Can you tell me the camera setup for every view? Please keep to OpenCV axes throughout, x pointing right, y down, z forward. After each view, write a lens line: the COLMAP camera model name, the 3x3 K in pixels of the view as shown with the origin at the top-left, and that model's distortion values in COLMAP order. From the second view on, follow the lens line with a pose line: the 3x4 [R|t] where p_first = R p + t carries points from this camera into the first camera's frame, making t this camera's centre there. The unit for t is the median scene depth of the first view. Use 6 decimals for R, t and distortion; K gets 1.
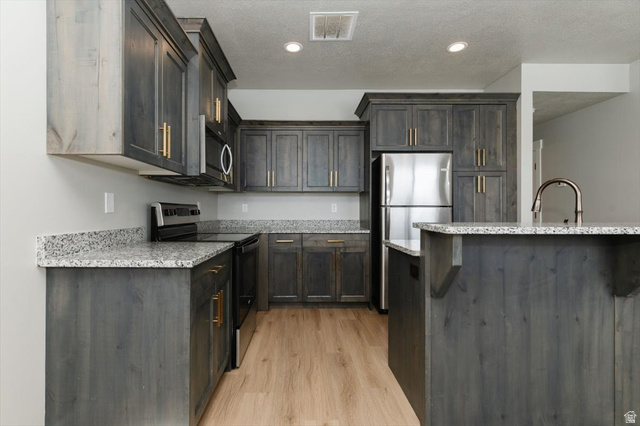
lens RADIAL K [[312.2, 0, 327.5], [0, 312.2, 213.2], [0, 0, 1]] dist [0.000684, -0.000126]
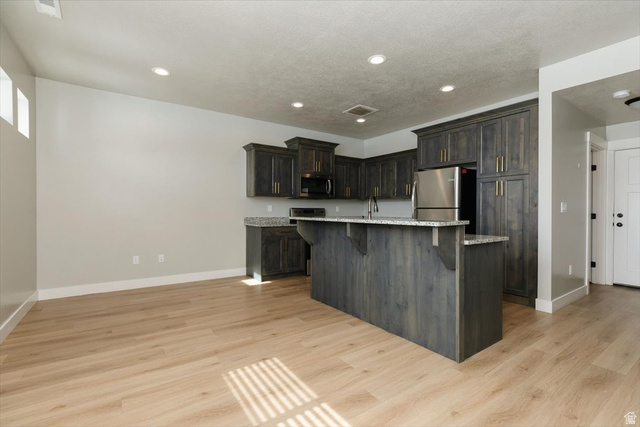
lens RADIAL K [[289.8, 0, 319.1], [0, 289.8, 211.5], [0, 0, 1]] dist [0.001147, 0.000154]
pose [[0.575066, 0.004216, -0.818096, 0.989465], [-0.006284, 0.999980, 0.000736, -0.004679], [0.818083, 0.004718, 0.575081, -0.140012]]
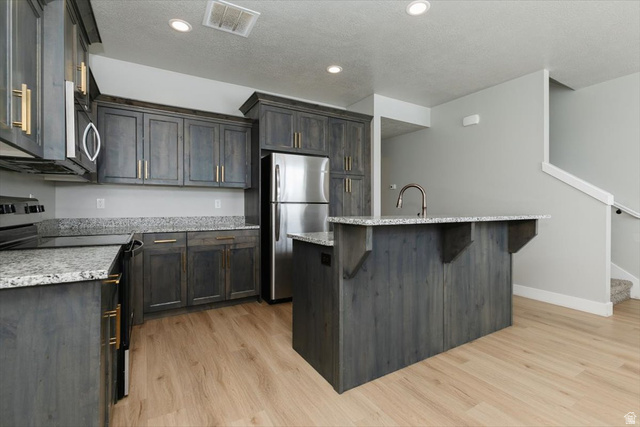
lens RADIAL K [[300.9, 0, 337.3], [0, 300.9, 210.0], [0, 0, 1]] dist [0.001690, 0.000681]
pose [[0.847785, -0.004687, 0.530320, -0.177095], [0.002881, 0.999987, 0.004232, -0.000782], [-0.530333, -0.002060, 0.847787, 0.019049]]
